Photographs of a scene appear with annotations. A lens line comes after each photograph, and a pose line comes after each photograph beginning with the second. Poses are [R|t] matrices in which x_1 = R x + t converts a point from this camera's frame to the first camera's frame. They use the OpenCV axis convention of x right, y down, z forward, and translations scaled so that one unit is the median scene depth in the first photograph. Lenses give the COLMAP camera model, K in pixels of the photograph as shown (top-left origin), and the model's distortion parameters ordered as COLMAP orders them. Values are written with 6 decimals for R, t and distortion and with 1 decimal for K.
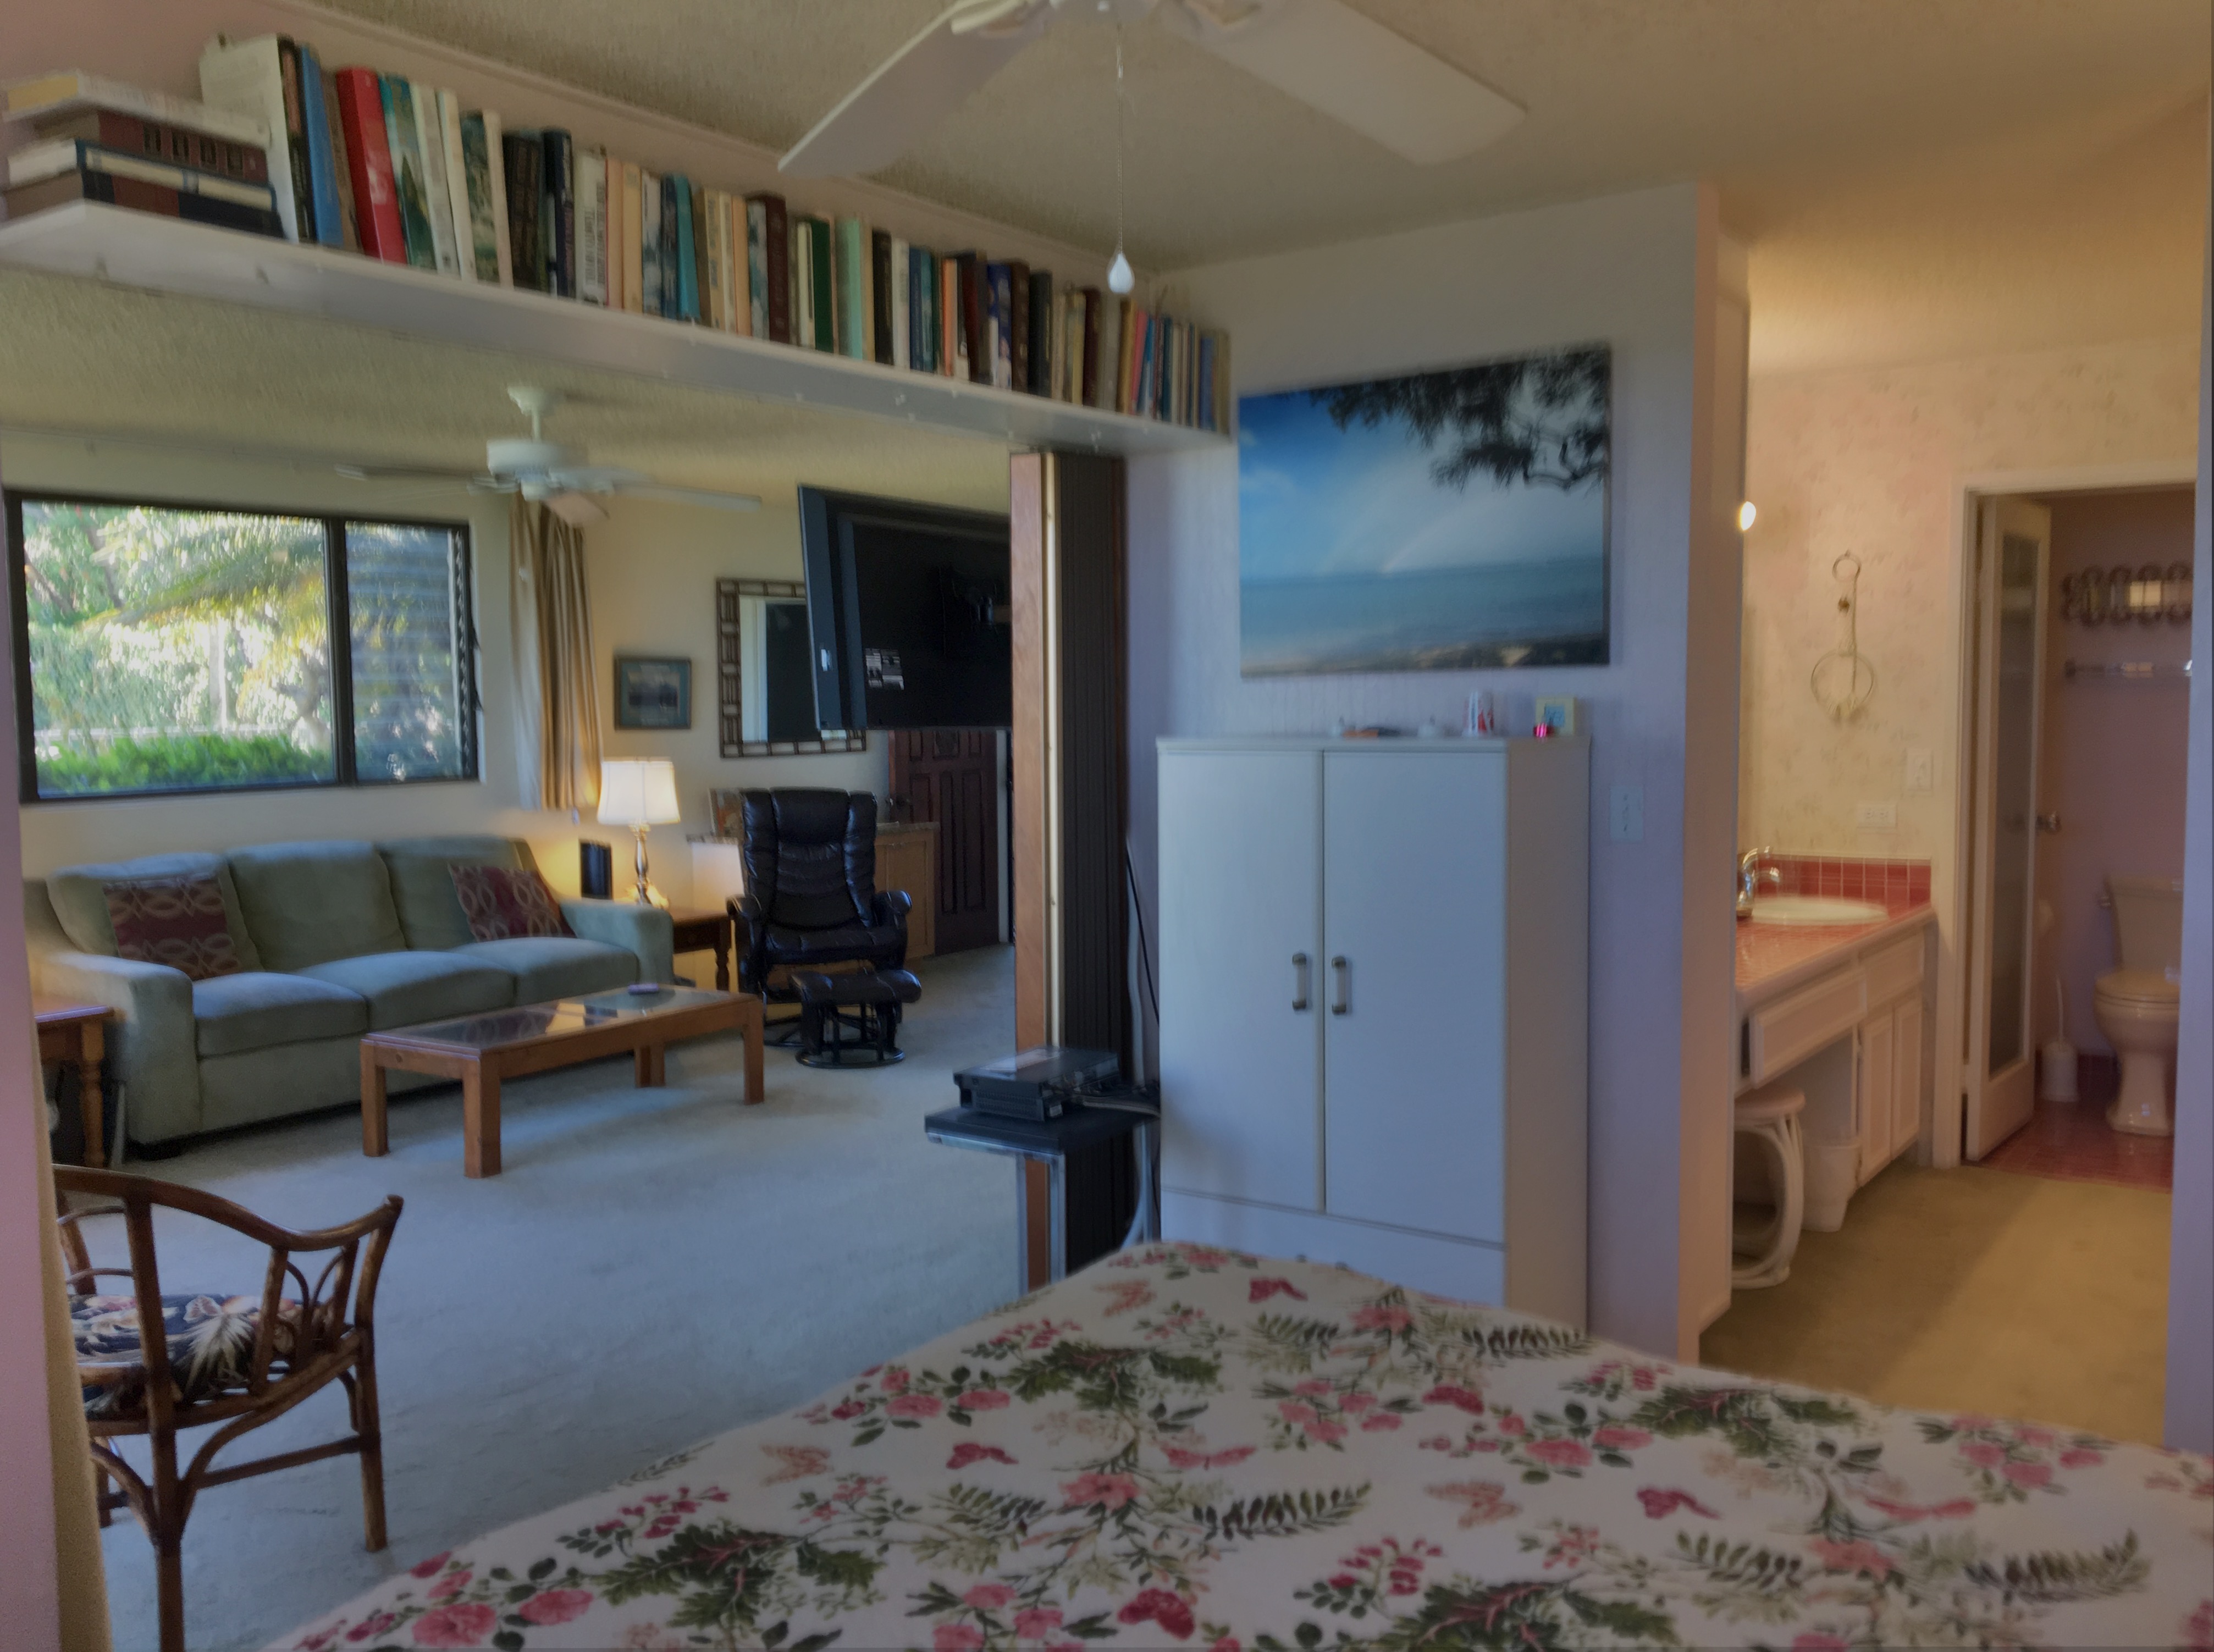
lens RADIAL K [[1869.8, 0, 1103.3], [0, 1869.8, 833.3], [0, 0, 1]] dist [0.103241, -0.149078]
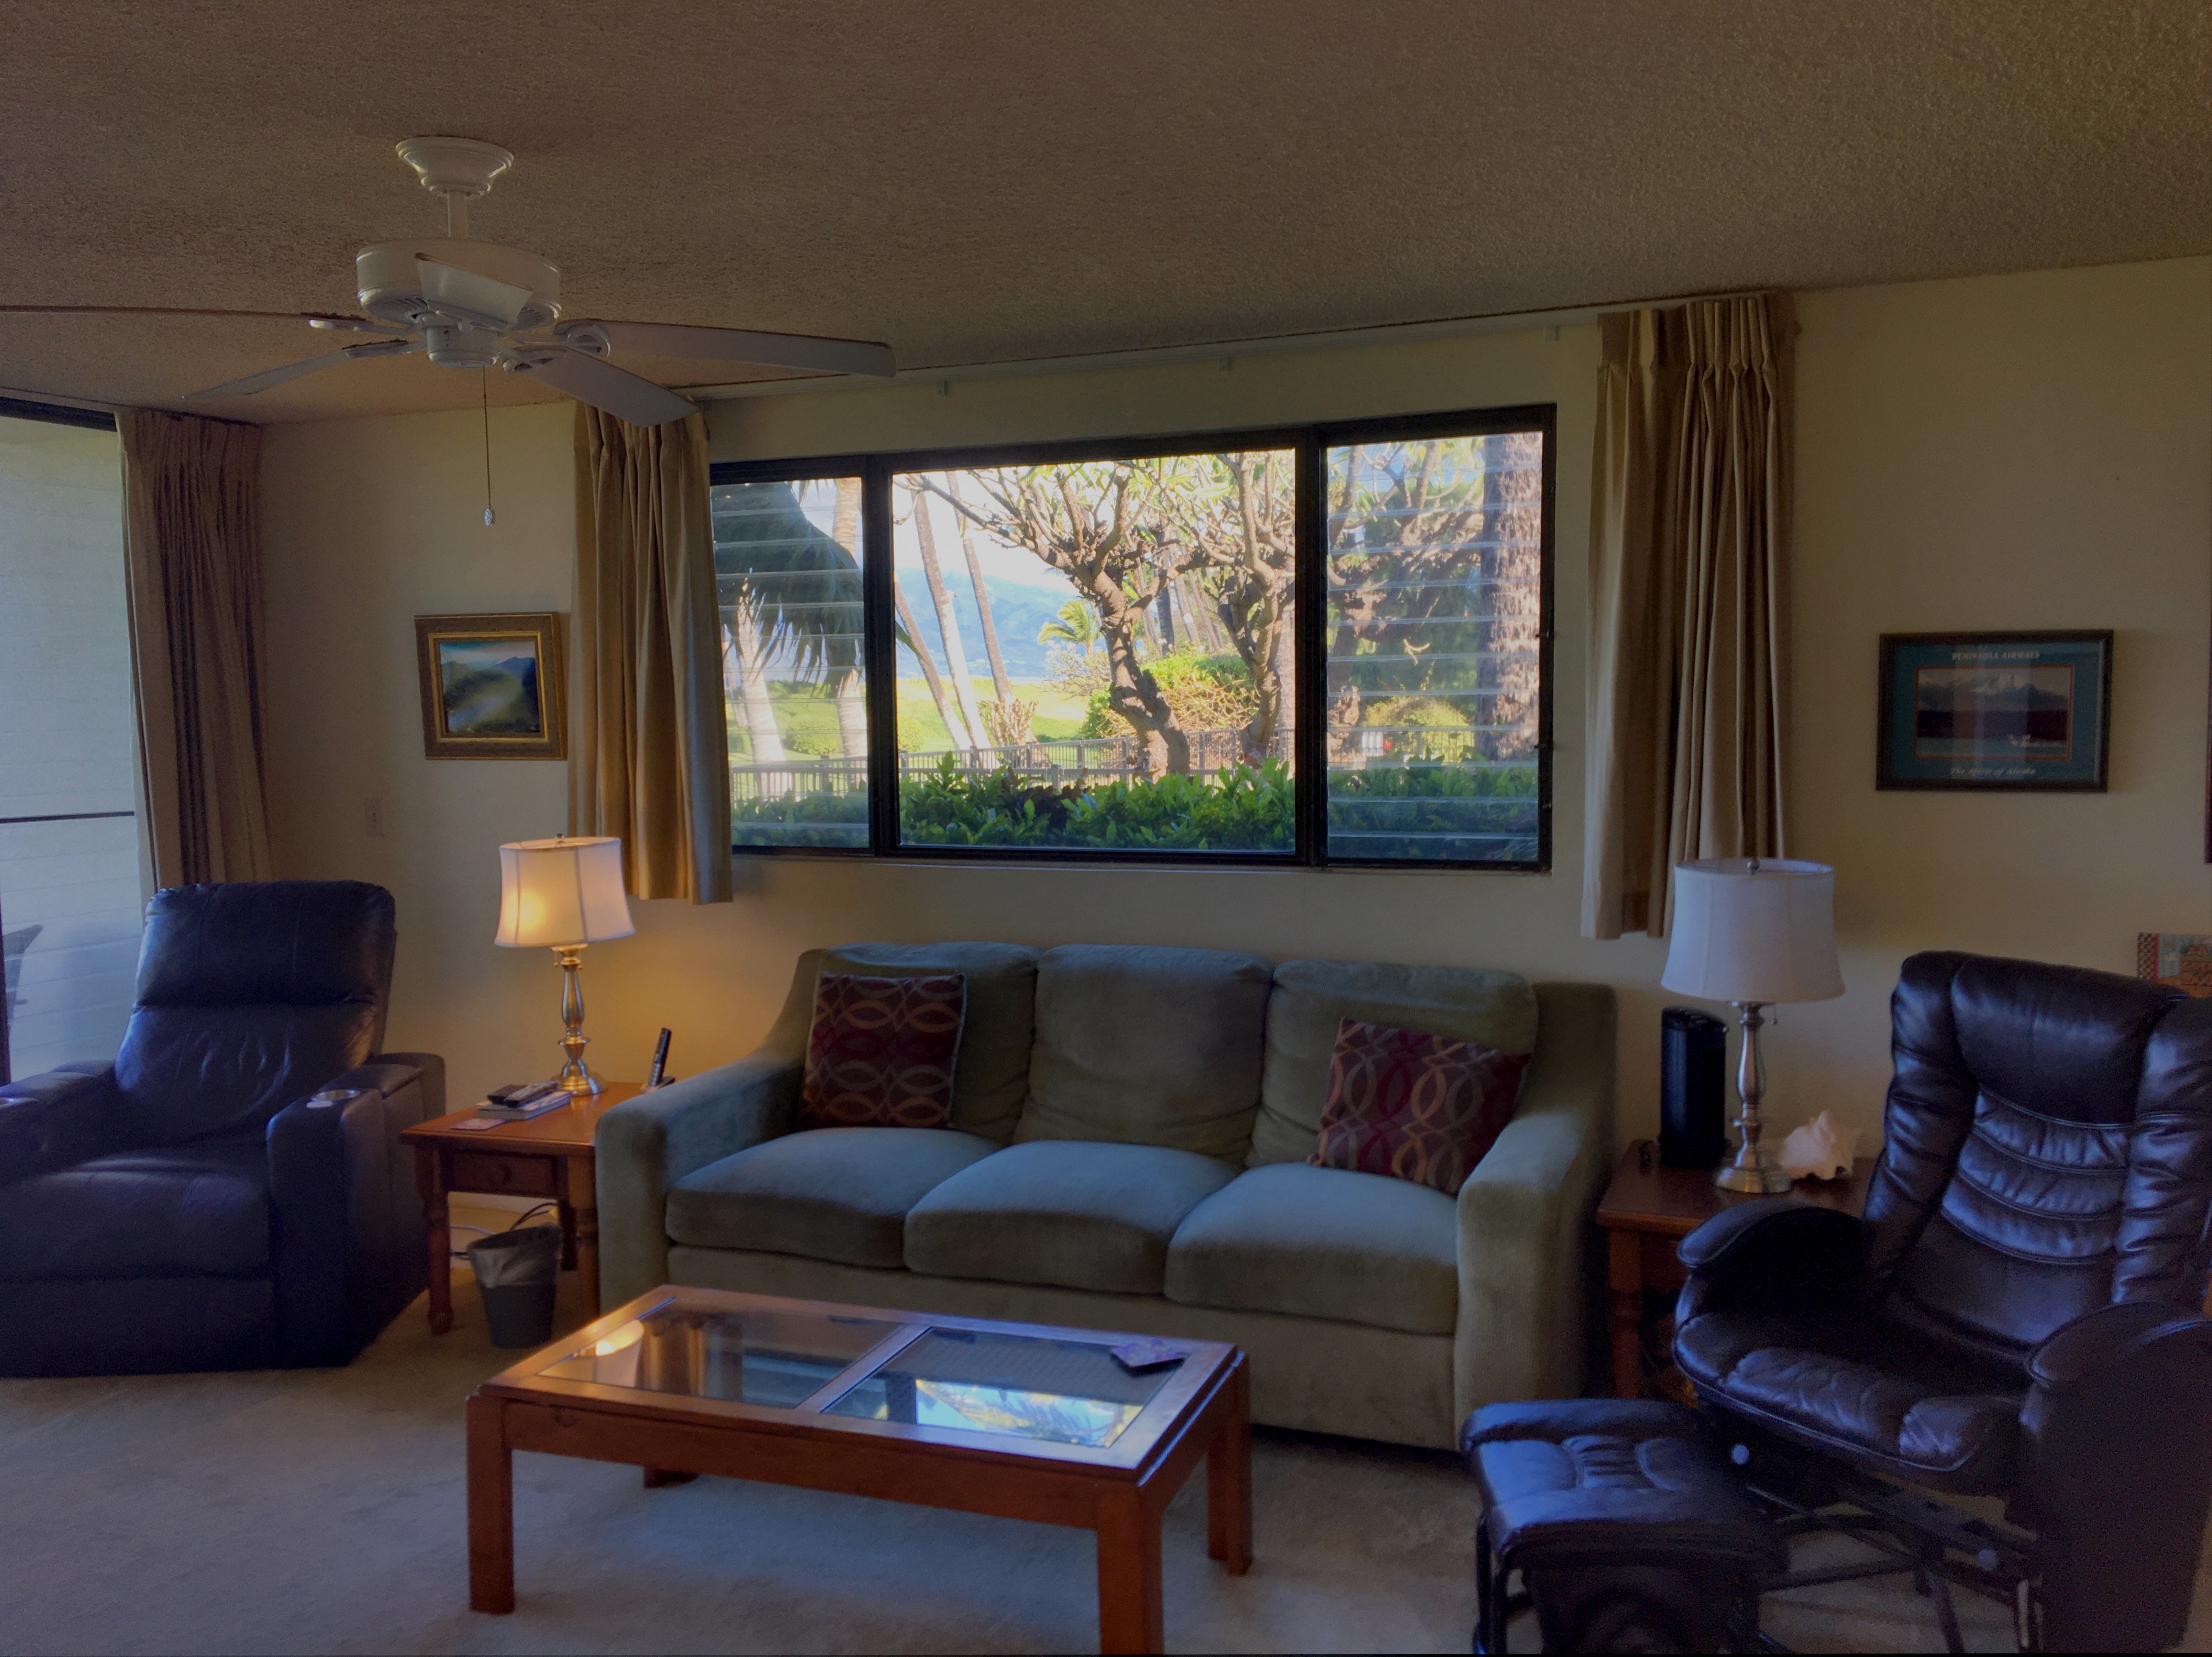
lens RADIAL K [[1820.7, 0, 1106.0], [0, 1820.7, 828.5], [0, 0, 1]] dist [0.096146, -0.165151]
pose [[0.248712, 0.078482, -0.965393, 0.214130], [-0.062710, 0.995925, 0.064808, -0.090576], [0.966545, 0.044421, 0.252620, 0.997548]]
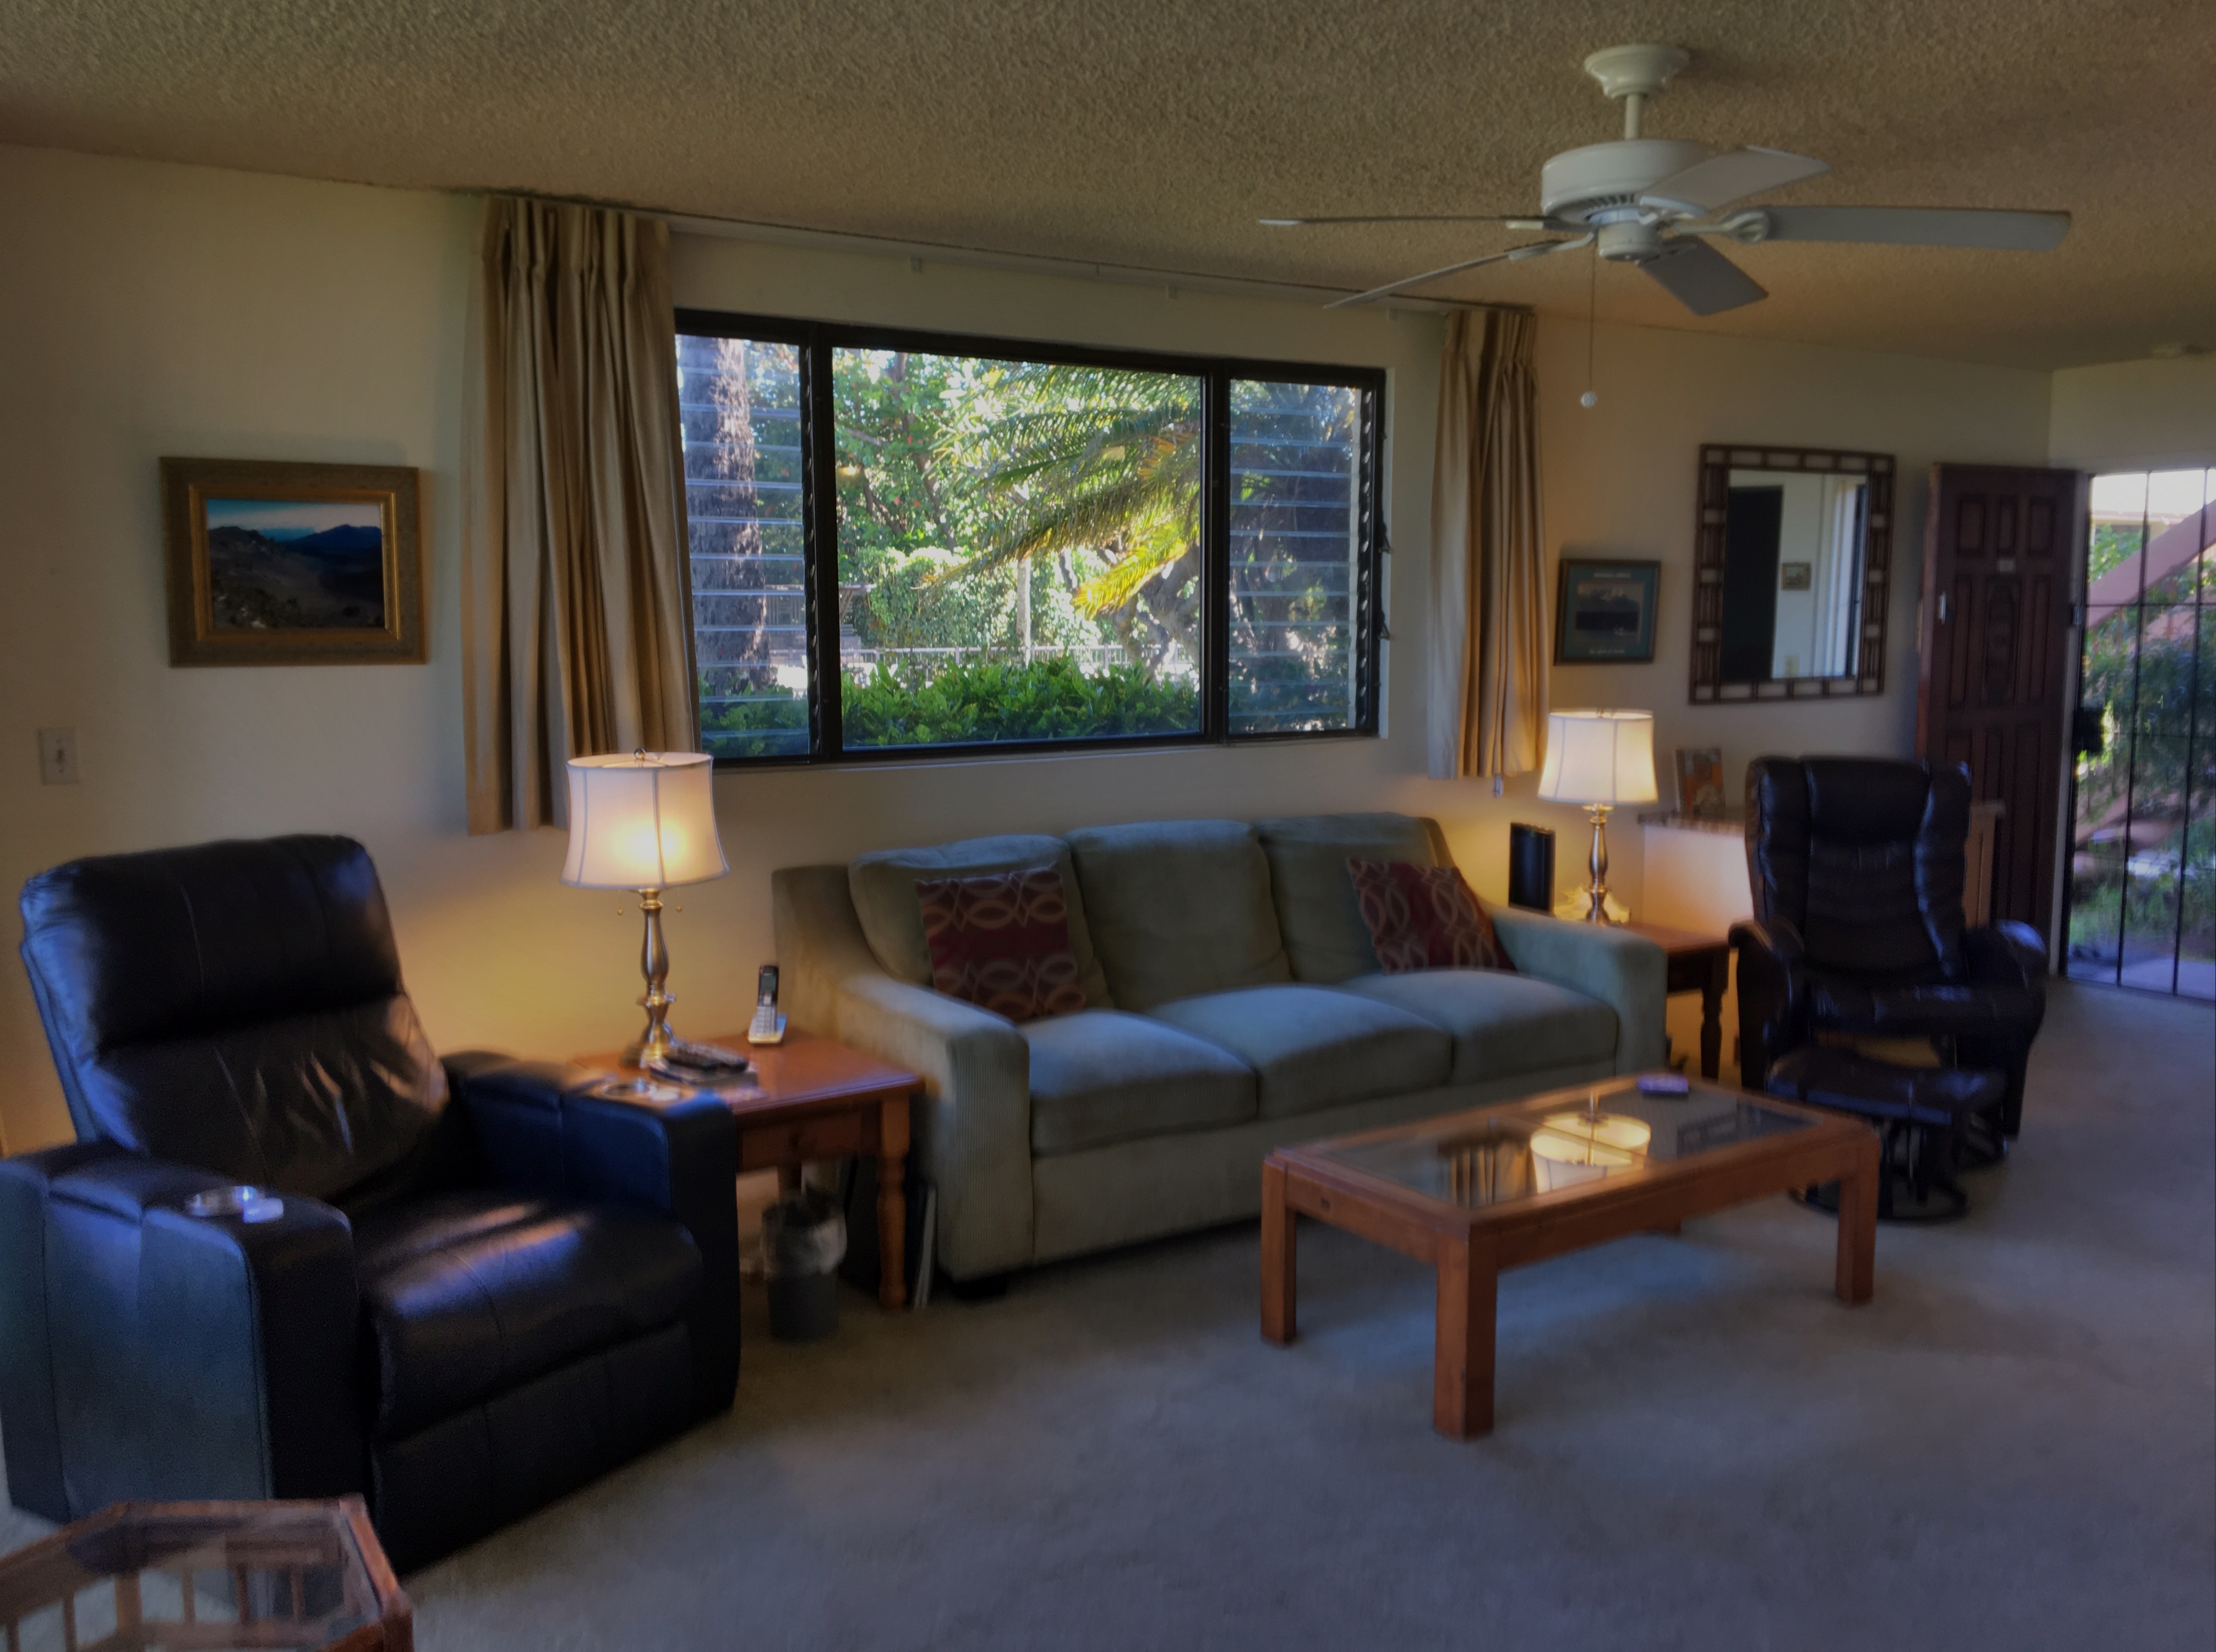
lens RADIAL K [[1871.7, 0, 1104.3], [0, 1871.7, 833.3], [0, 0, 1]] dist [0.103241, -0.149078]
pose [[0.925286, 0.049140, -0.376073, -0.213164], [-0.033330, 0.998270, 0.048434, -0.029182], [0.377803, -0.032281, 0.925323, 0.407061]]
